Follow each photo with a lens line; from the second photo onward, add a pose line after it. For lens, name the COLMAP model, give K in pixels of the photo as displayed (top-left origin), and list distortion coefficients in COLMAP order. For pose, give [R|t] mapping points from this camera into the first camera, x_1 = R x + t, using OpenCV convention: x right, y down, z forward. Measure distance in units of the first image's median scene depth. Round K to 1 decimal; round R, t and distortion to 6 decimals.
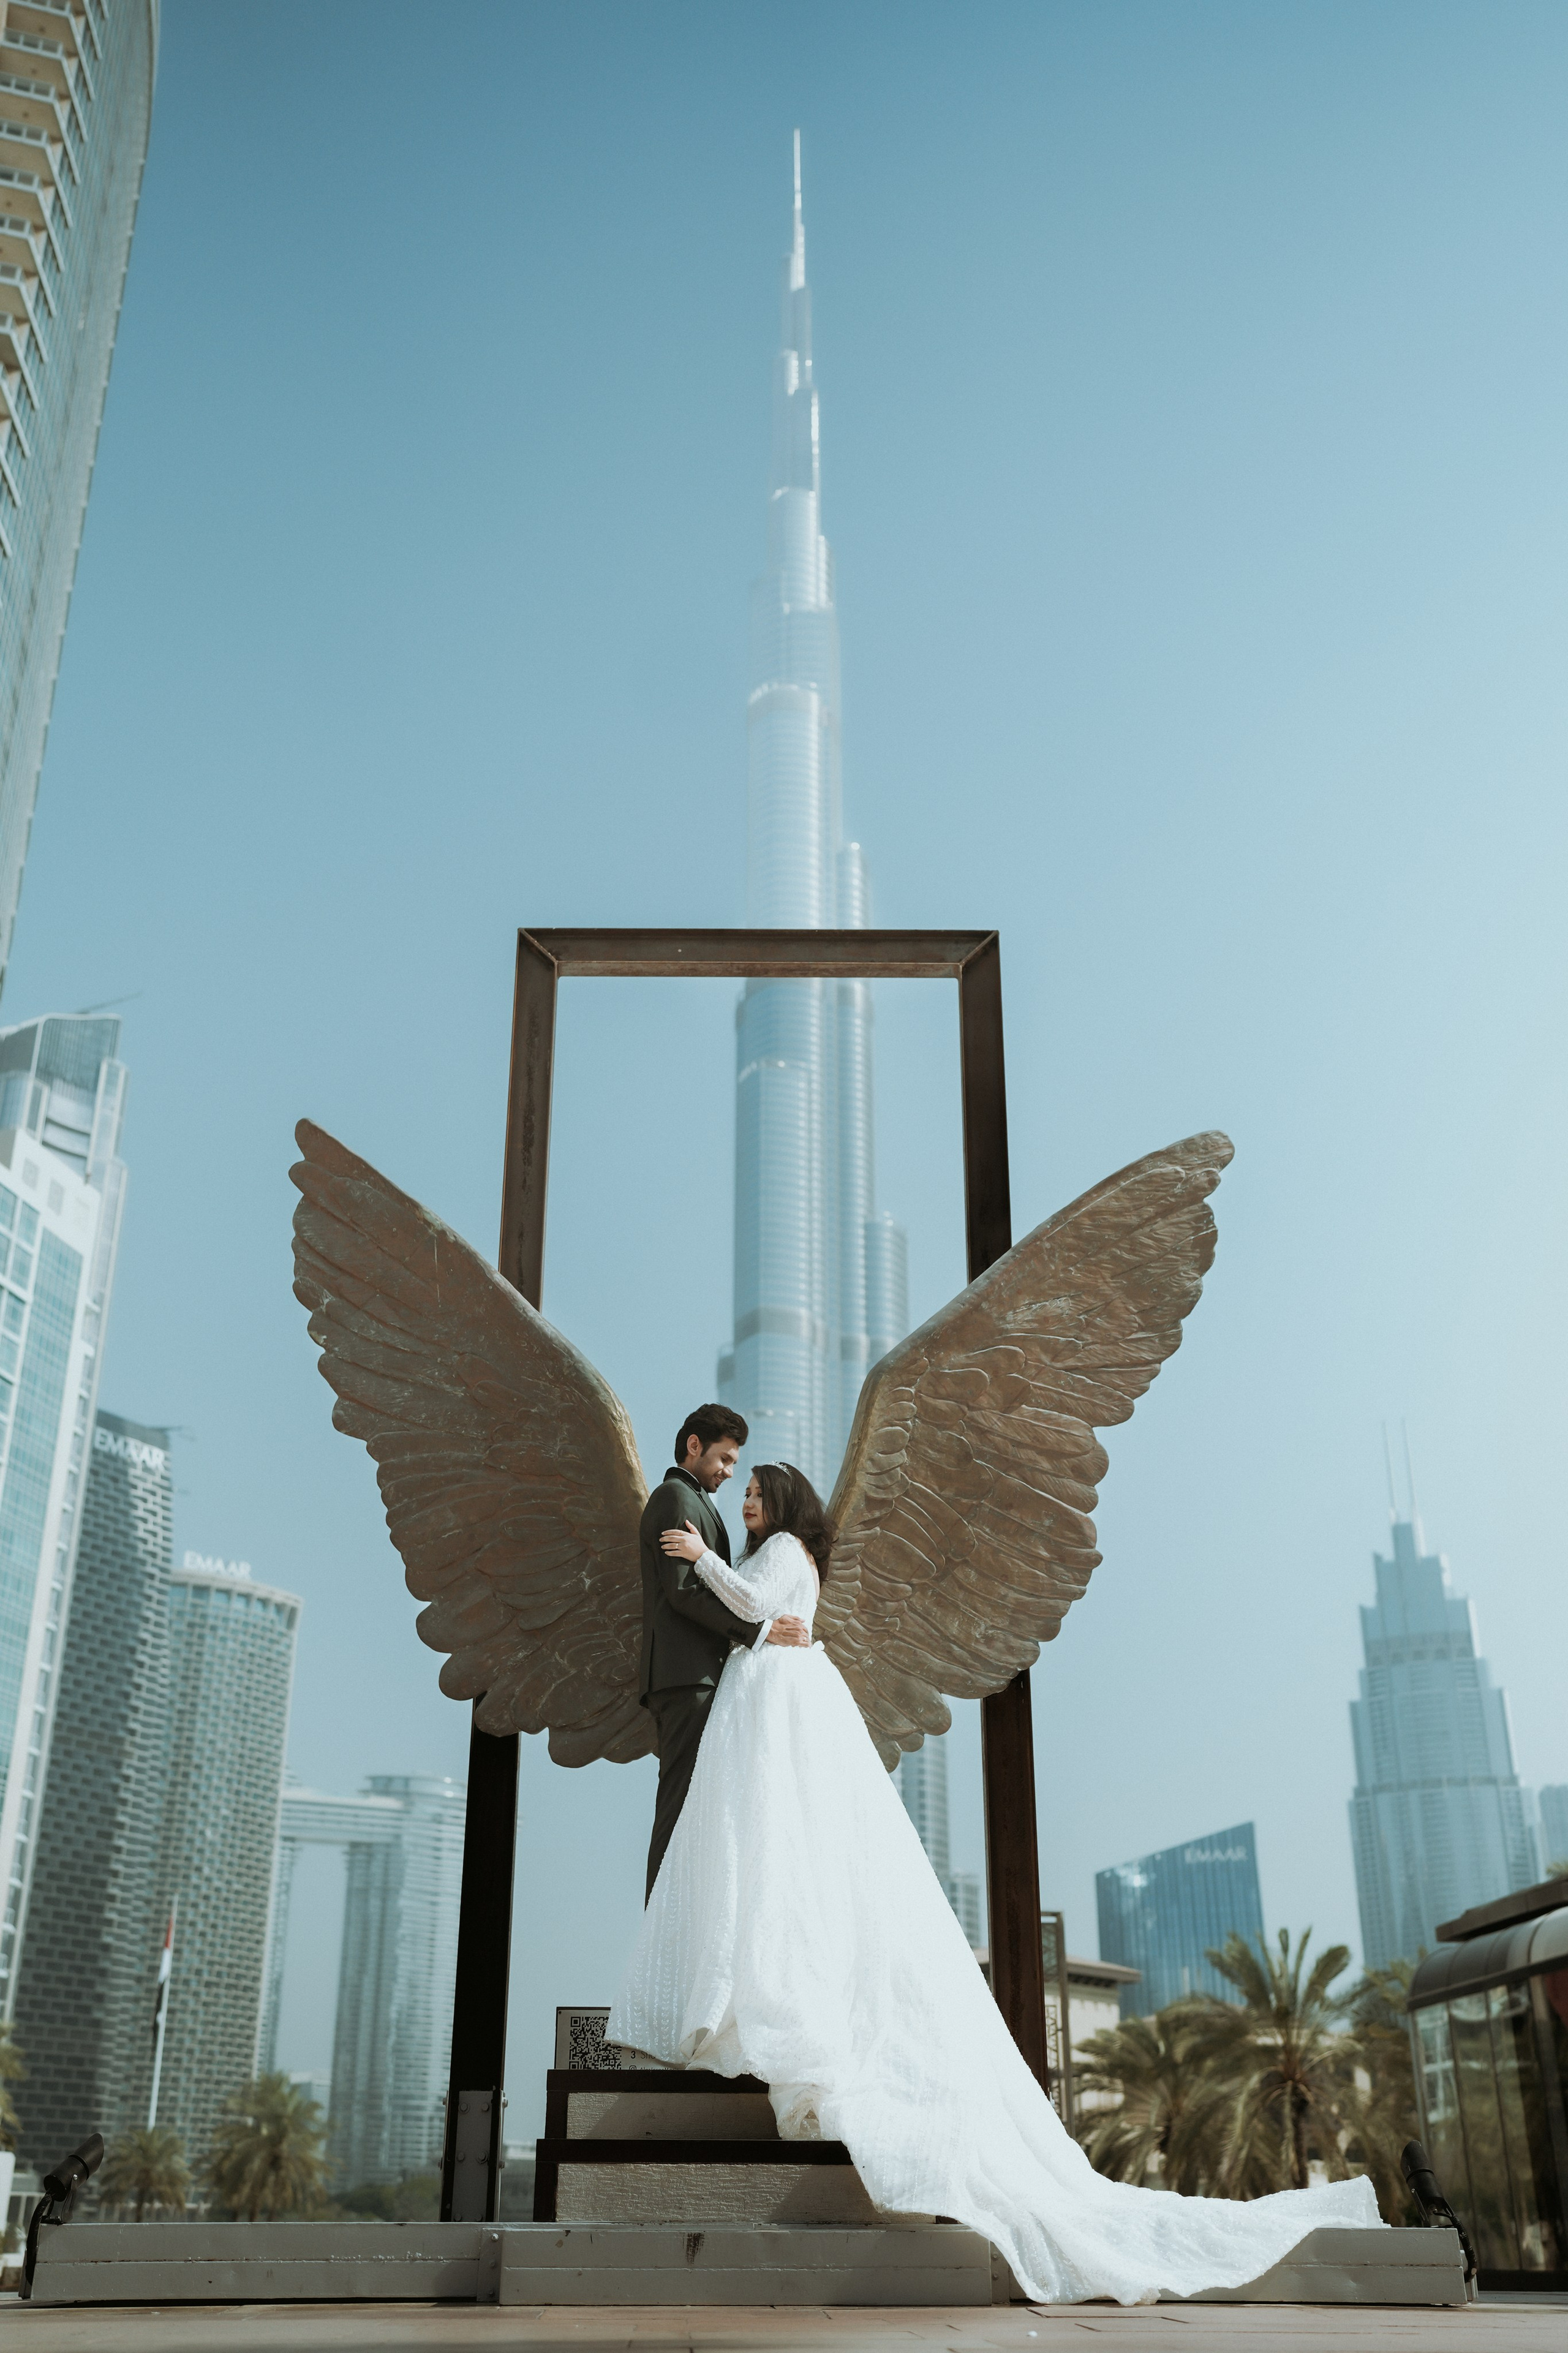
lens RADIAL K [[2236.2, 0, 784.0], [0, 2236.2, 1176.5], [0, 0, 1]] dist [-0.048911, 0.136616]
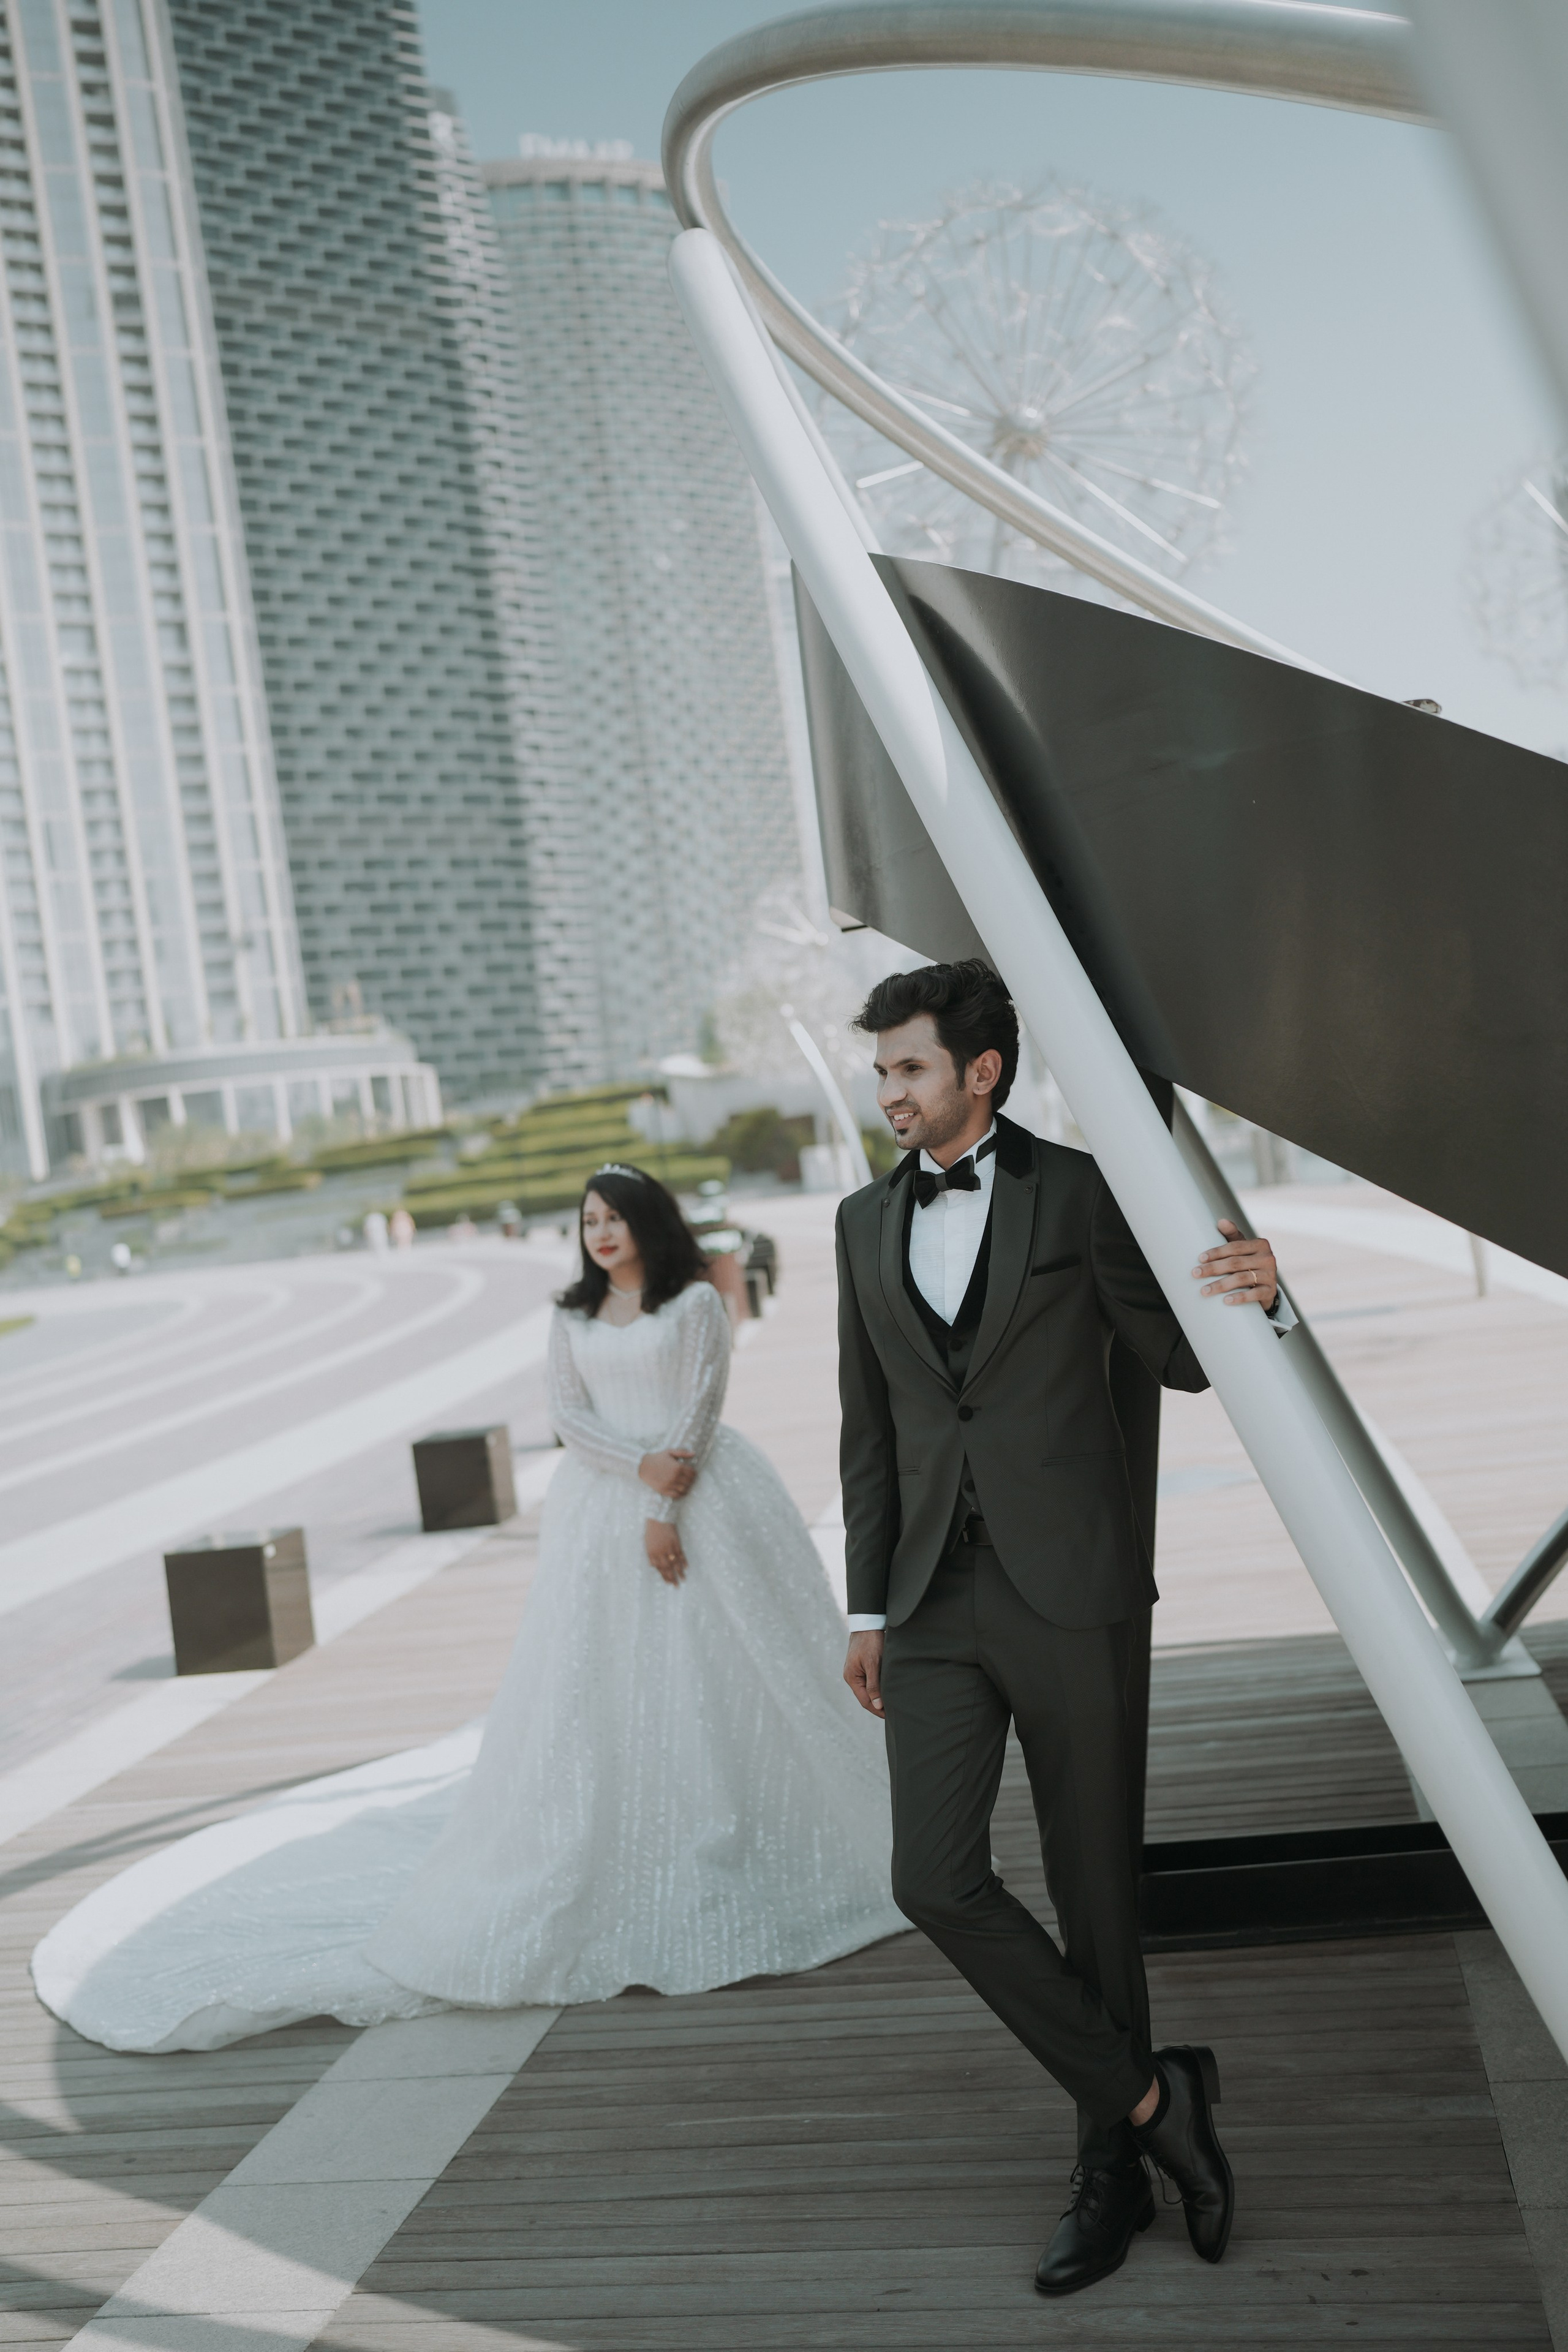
lens RADIAL K [[2235.9, 0, 783.7], [0, 2235.9, 1182.3], [0, 0, 1]] dist [-0.052239, 0.147464]
pose [[0.955797, -0.121475, -0.267761, -0.069658], [0.232473, 0.869783, 0.435241, 0.168010], [0.180023, -0.478249, 0.859575, 0.344935]]
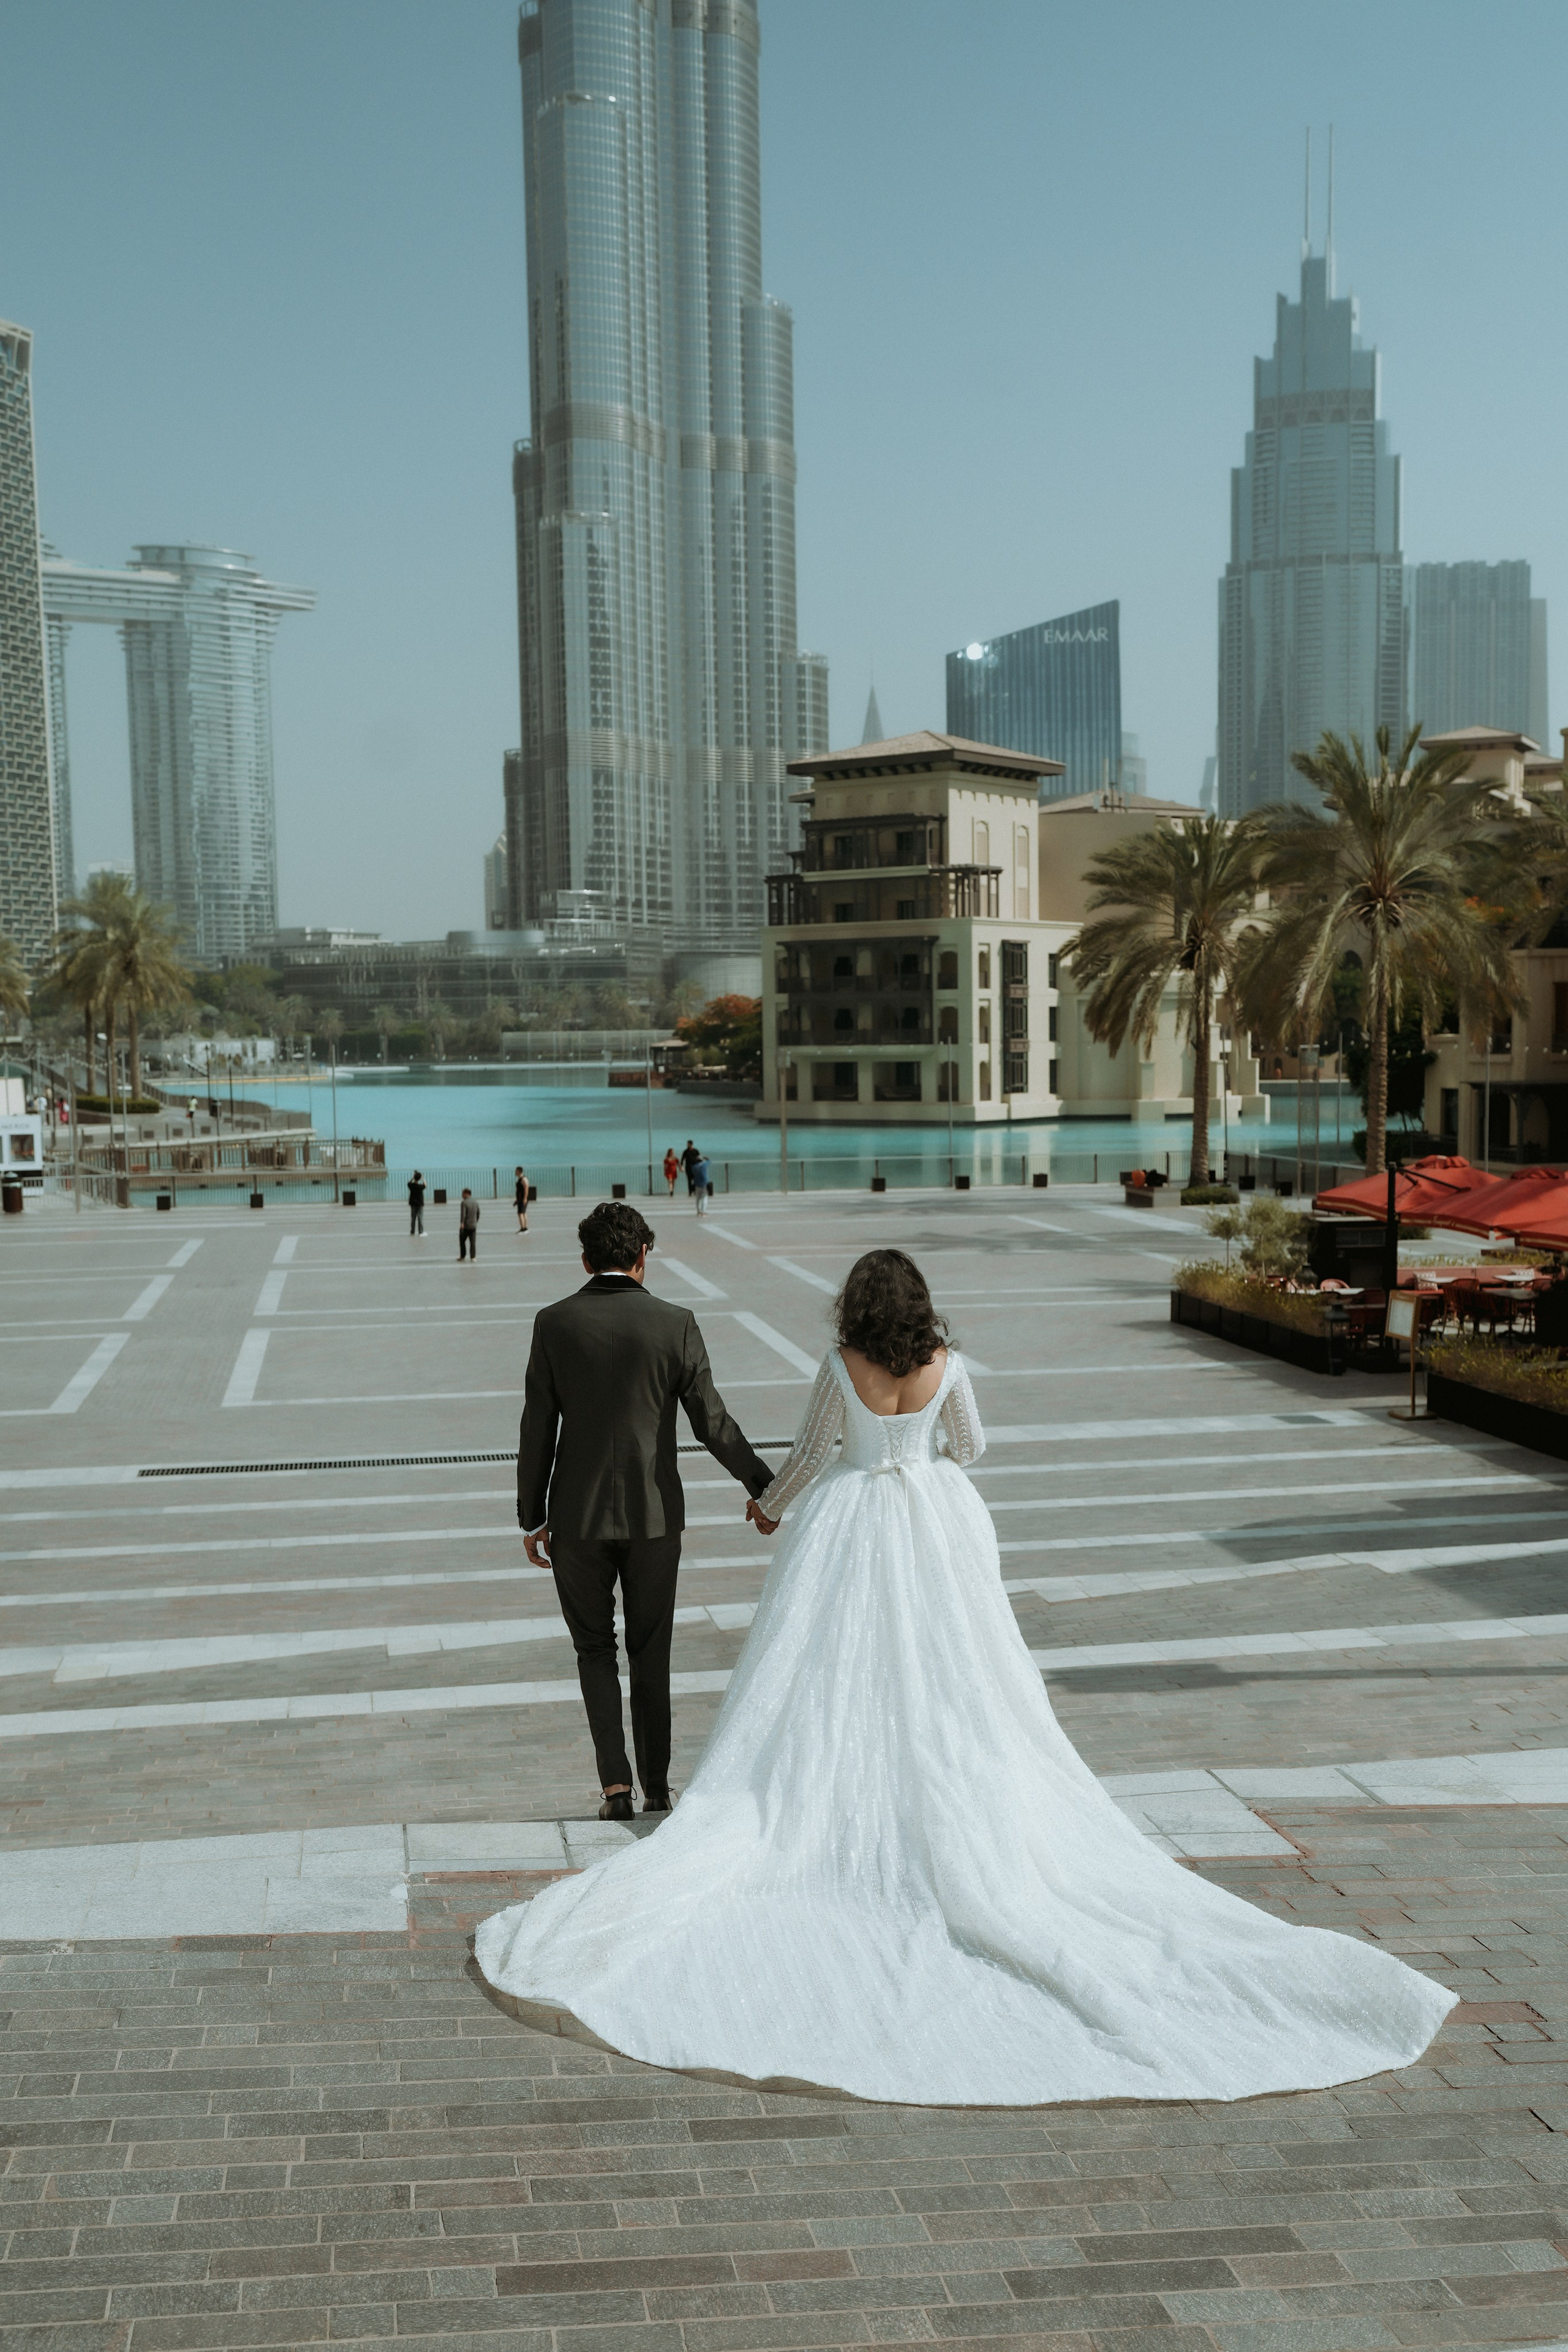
lens RADIAL K [[2441.8, 0, 825.1], [0, 2441.8, 1280.9], [0, 0, 1]] dist [-0.048497, 0.152272]
pose [[0.996049, -0.020987, 0.086294, -0.005336], [-0.027636, 0.850184, 0.525760, 0.002869], [-0.084399, -0.526068, 0.846244, 0.009841]]
